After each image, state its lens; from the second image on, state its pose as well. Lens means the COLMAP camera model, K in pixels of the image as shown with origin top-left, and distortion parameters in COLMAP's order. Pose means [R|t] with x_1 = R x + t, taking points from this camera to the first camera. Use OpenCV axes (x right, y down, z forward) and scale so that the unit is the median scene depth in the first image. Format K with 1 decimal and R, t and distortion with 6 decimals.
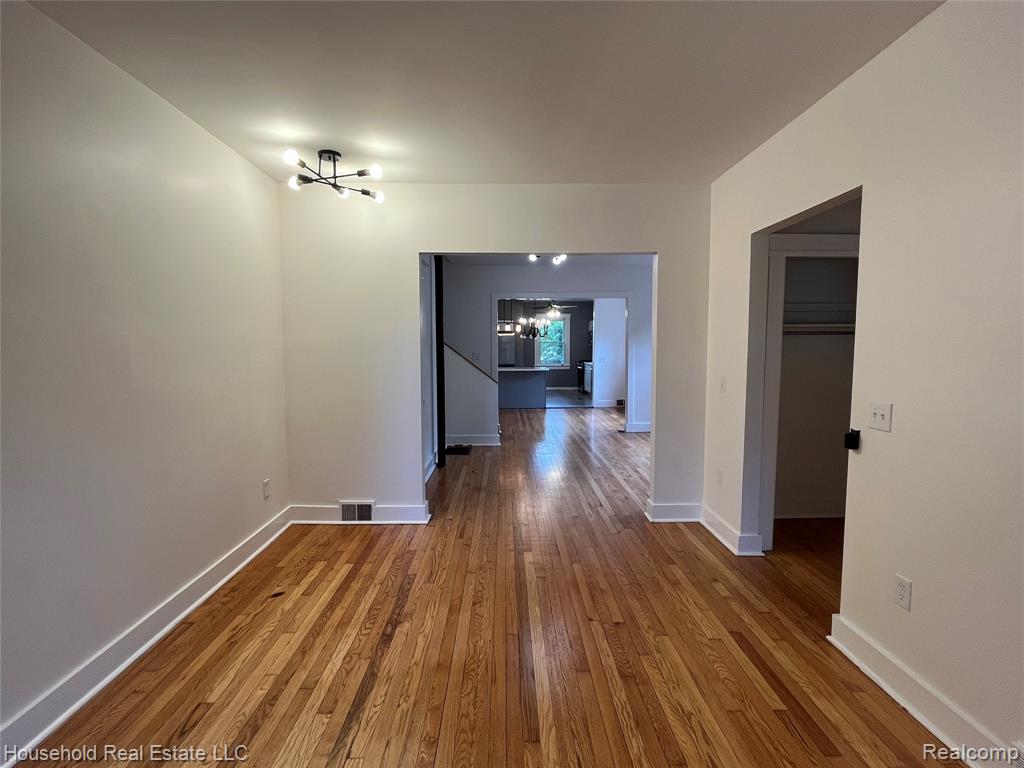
lens RADIAL K [[507.5, 0, 512.0], [0, 507.5, 384.0], [0, 0, 1]] dist [-0.001225, -0.000109]
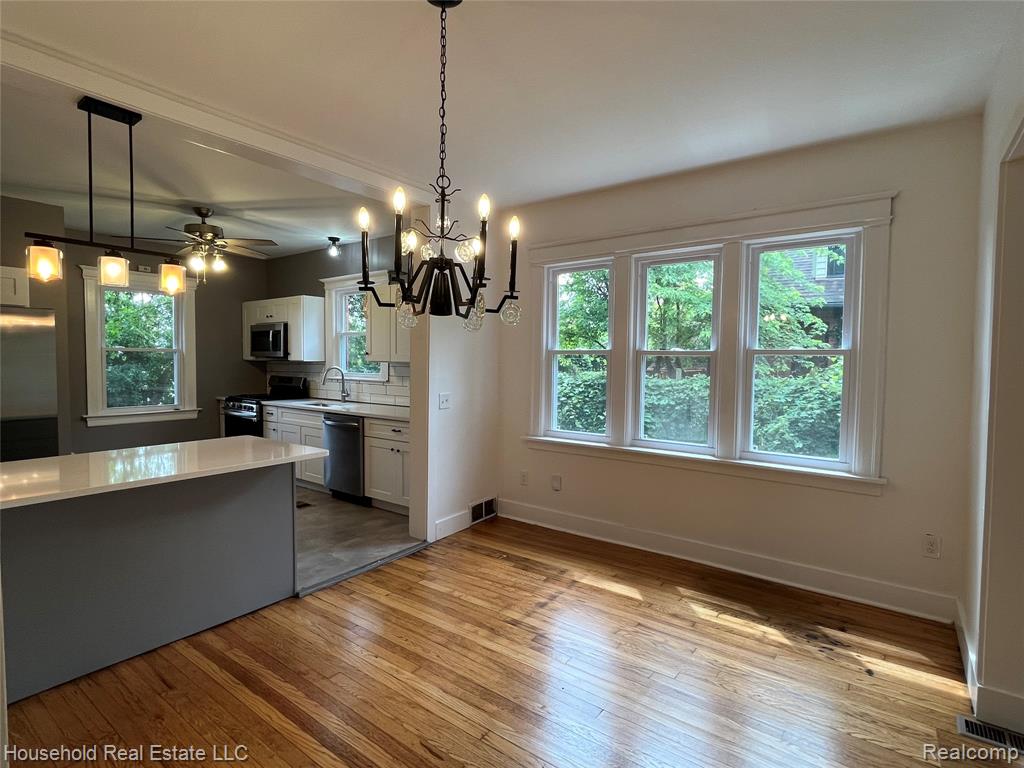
lens RADIAL K [[522.0, 0, 507.1], [0, 522.0, 381.9], [0, 0, 1]] dist [-0.005907, -0.000584]
pose [[0.618064, -0.027213, 0.785657, -0.059397], [0.053351, 0.998549, -0.007384, -0.043367], [-0.784315, 0.046479, 0.618619, 0.574960]]
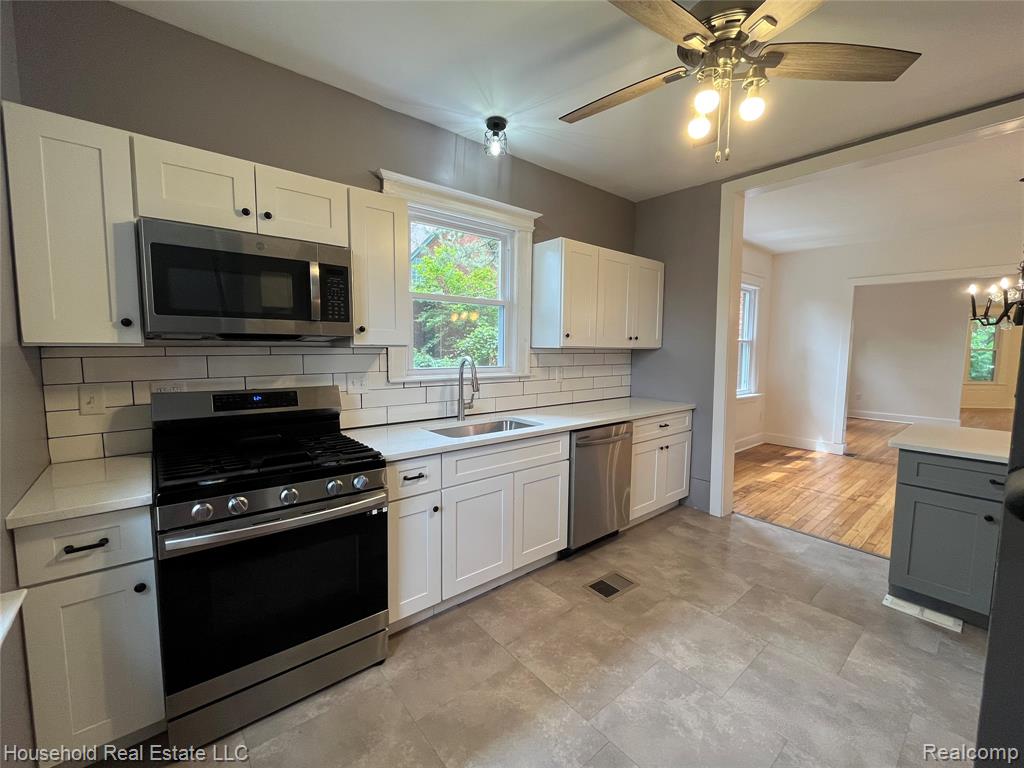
lens RADIAL K [[426.6, 0, 510.1], [0, 426.6, 383.7], [0, 0, 1]] dist [0.000195, -0.000014]
pose [[-0.625984, -0.068564, 0.776816, 0.020454], [0.056697, 0.989490, 0.133024, -0.075887], [-0.777772, 0.127314, -0.615518, 1.013298]]
